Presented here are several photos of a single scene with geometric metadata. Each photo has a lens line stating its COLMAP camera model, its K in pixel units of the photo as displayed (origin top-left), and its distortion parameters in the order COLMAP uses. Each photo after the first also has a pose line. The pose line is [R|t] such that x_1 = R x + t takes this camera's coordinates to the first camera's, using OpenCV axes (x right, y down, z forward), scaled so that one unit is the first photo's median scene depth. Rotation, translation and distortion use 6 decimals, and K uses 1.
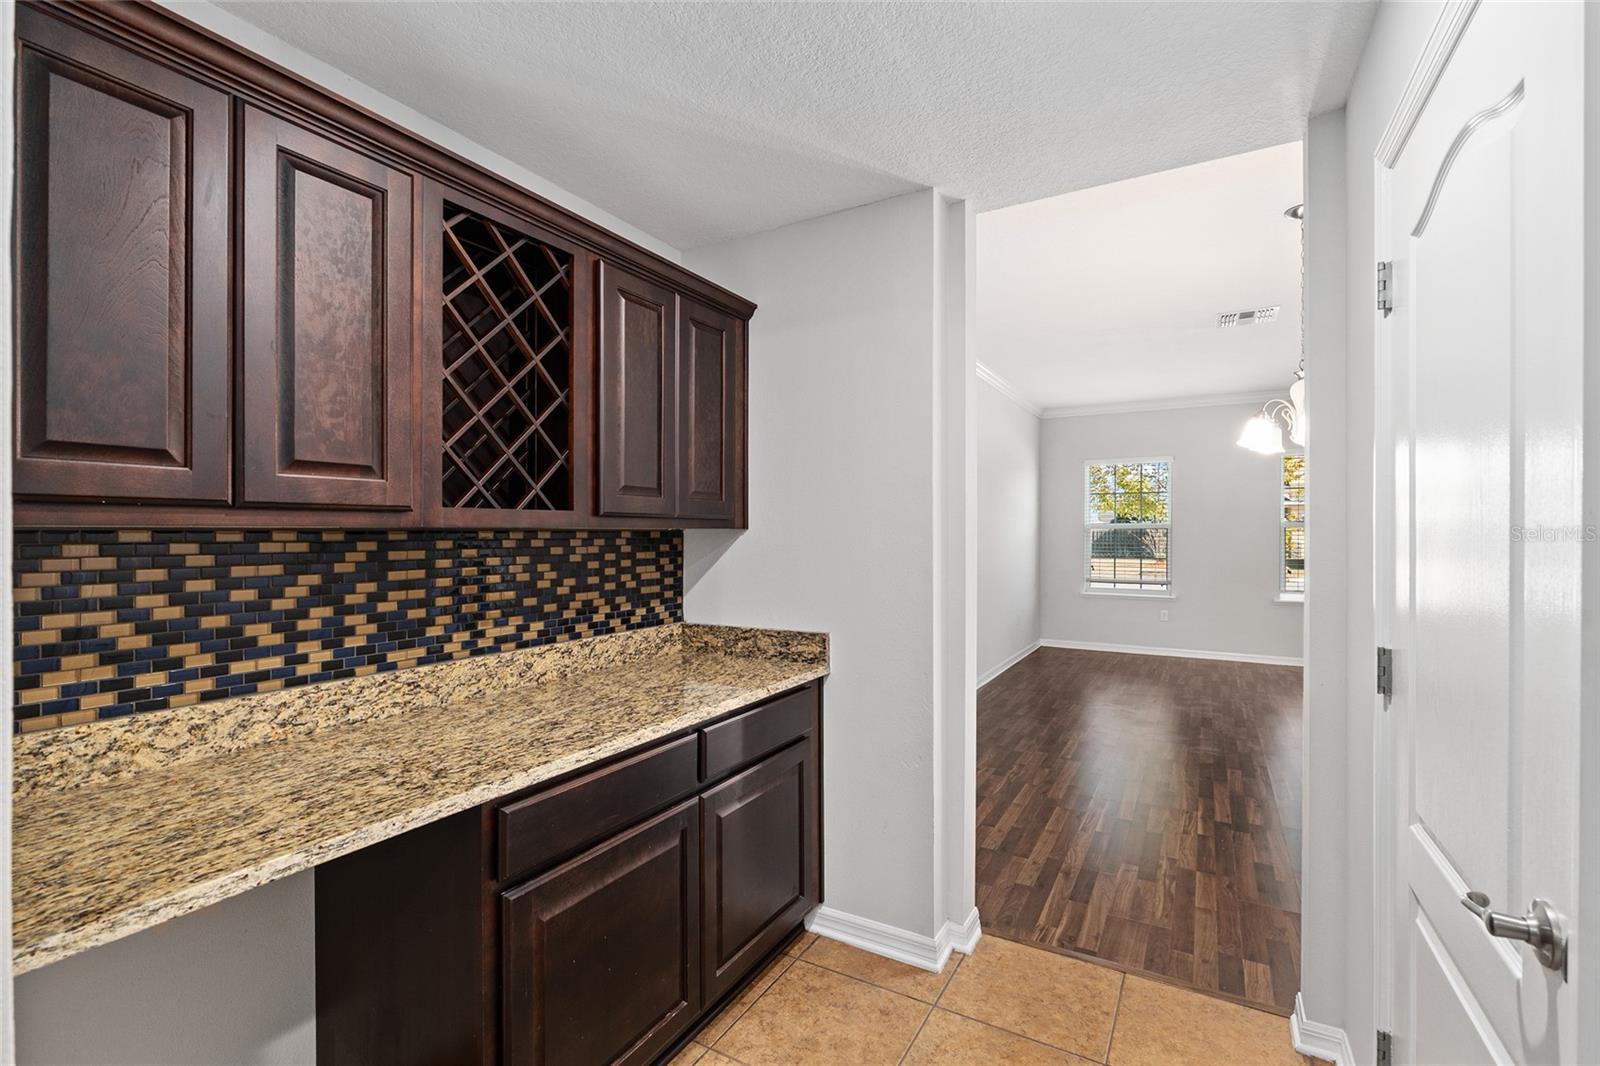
lens RADIAL K [[704.3, 0, 800.2], [0, 704.3, 534.9], [0, 0, 1]] dist [-0.000803, 0.000154]
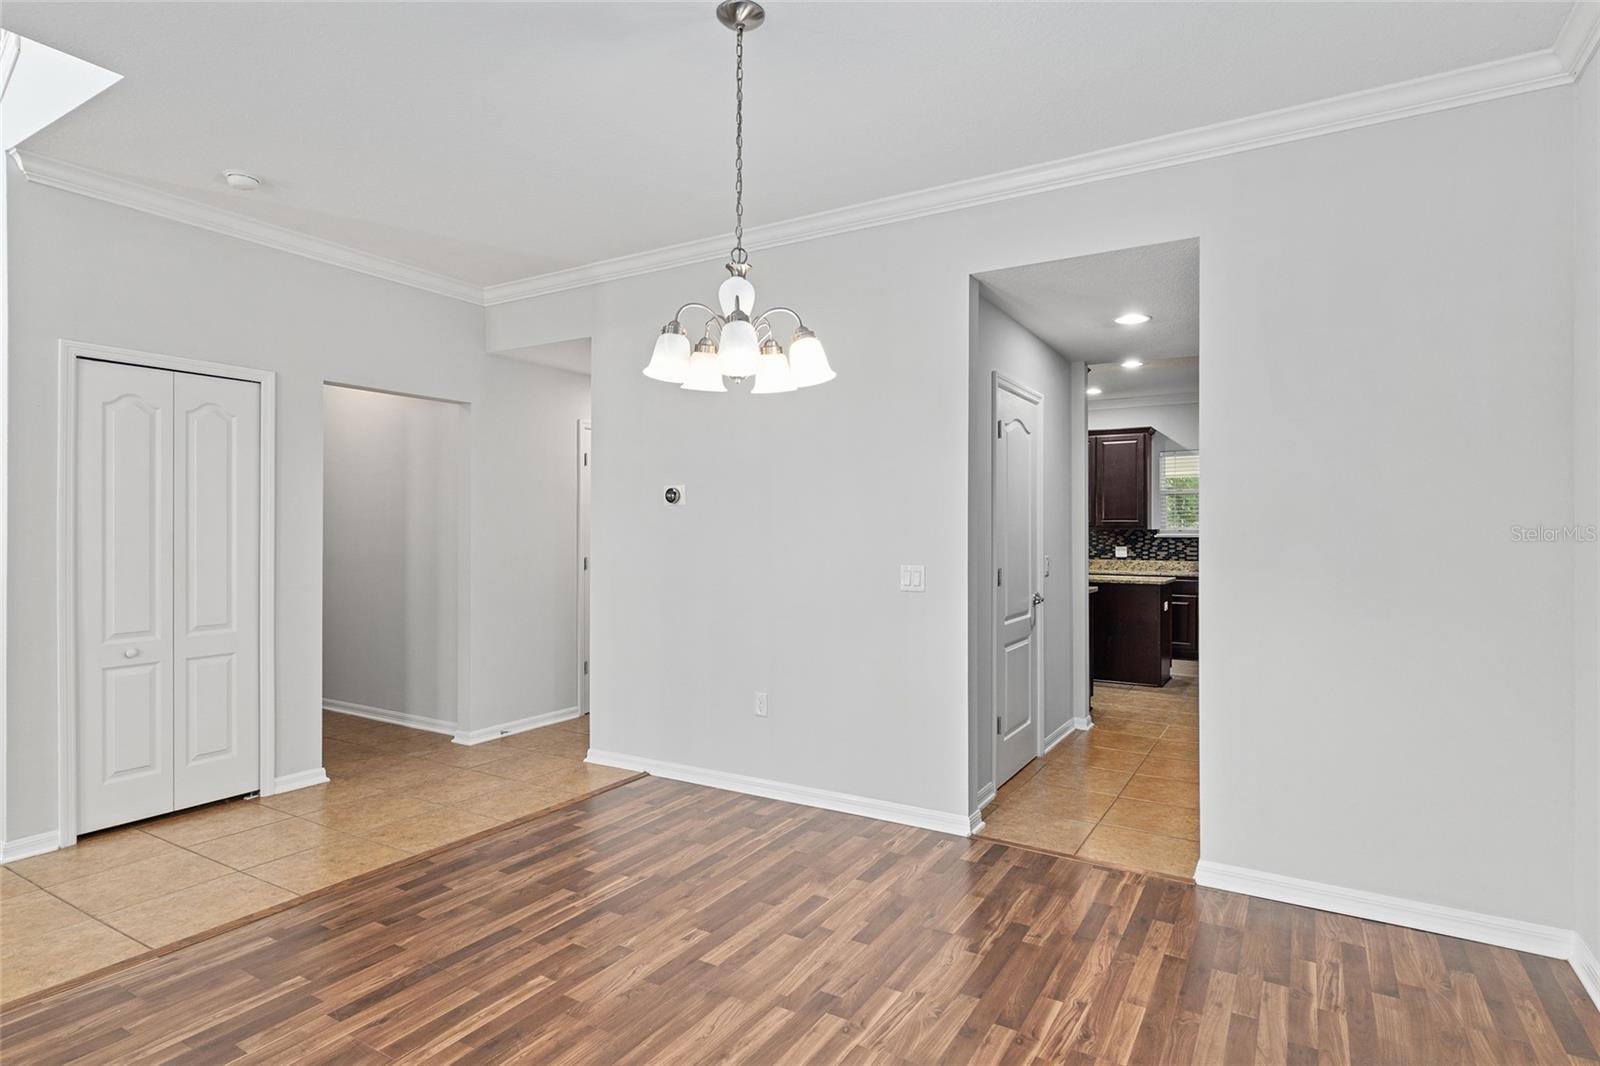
lens RADIAL K [[839.9, 0, 795.4], [0, 839.9, 529.7], [0, 0, 1]] dist [-0.001972, 0.000368]
pose [[-0.999654, 0.000491, 0.026314, 0.809910], [0.000519, 0.999999, 0.001055, 0.006153], [-0.026313, 0.001068, -0.999653, 2.225392]]
